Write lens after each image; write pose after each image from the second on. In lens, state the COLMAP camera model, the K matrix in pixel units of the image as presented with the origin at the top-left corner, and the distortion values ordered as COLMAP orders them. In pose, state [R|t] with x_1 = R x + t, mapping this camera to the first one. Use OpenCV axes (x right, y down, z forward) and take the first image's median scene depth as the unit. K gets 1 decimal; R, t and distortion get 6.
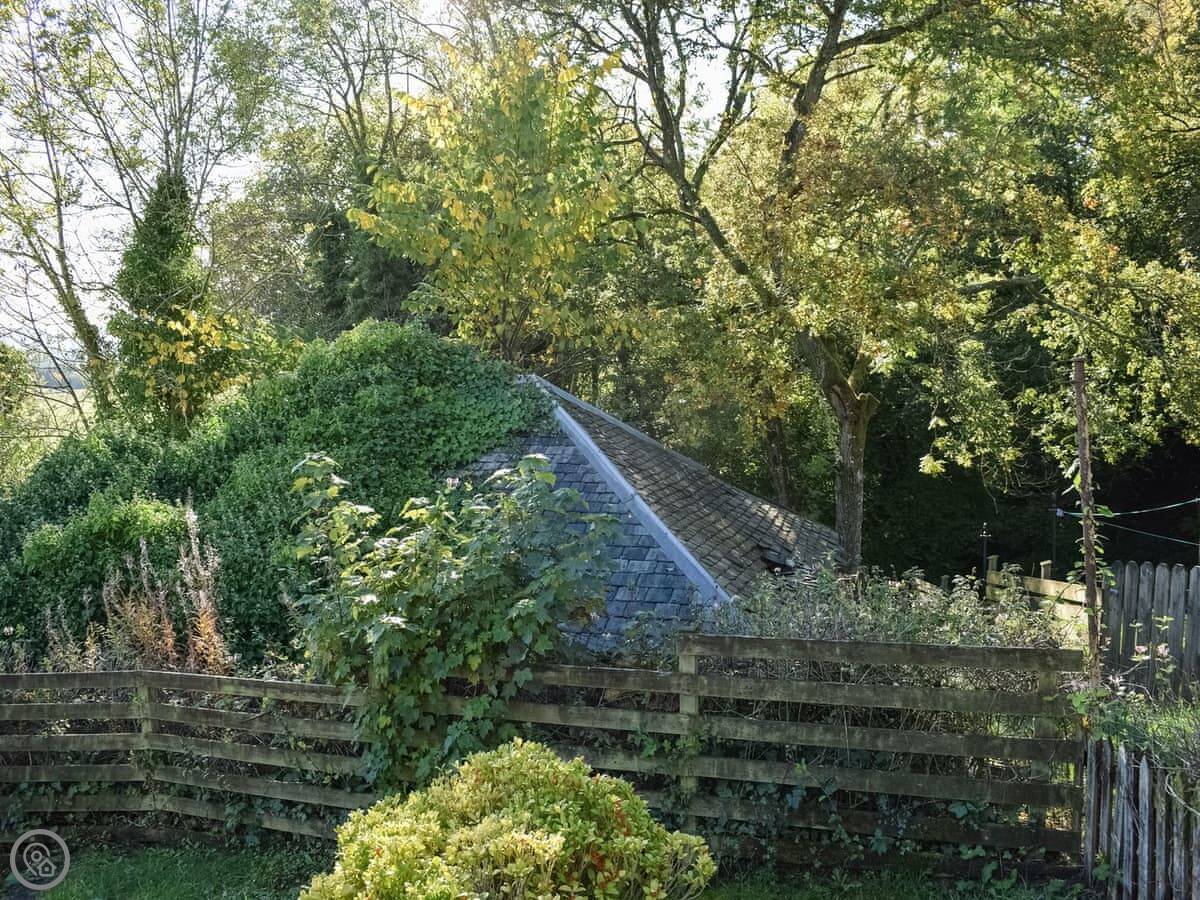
lens RADIAL K [[1115.7, 0, 584.1], [0, 1115.7, 476.7], [0, 0, 1]] dist [-0.097163, 0.000000]
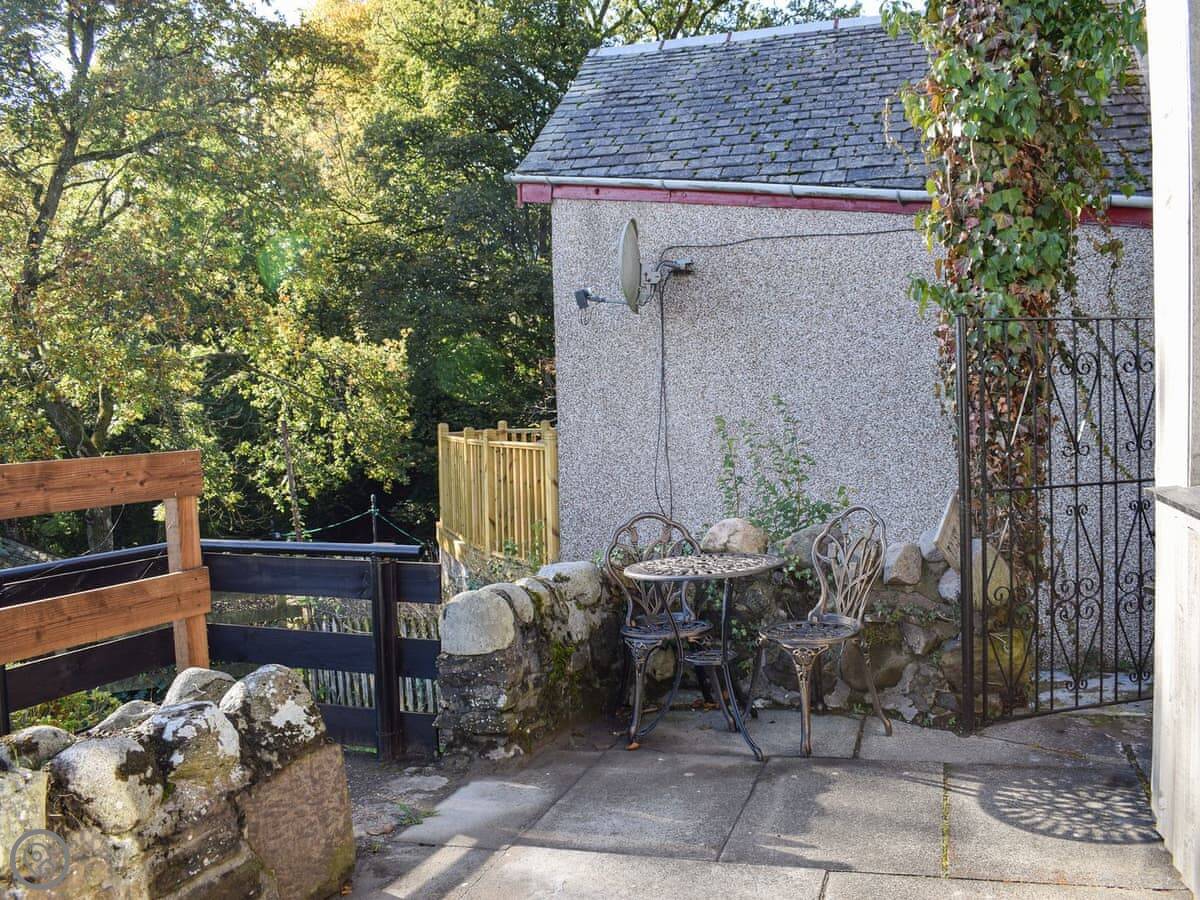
lens RADIAL K [[1115.7, 0, 598.1], [0, 1115.7, 450.3], [0, 0, 1]] dist [-0.097163, 0.000000]
pose [[0.763787, -0.043316, 0.644013, -0.081409], [0.091927, 0.994875, -0.042109, 0.016316], [-0.638889, 0.091364, 0.763854, -0.178758]]
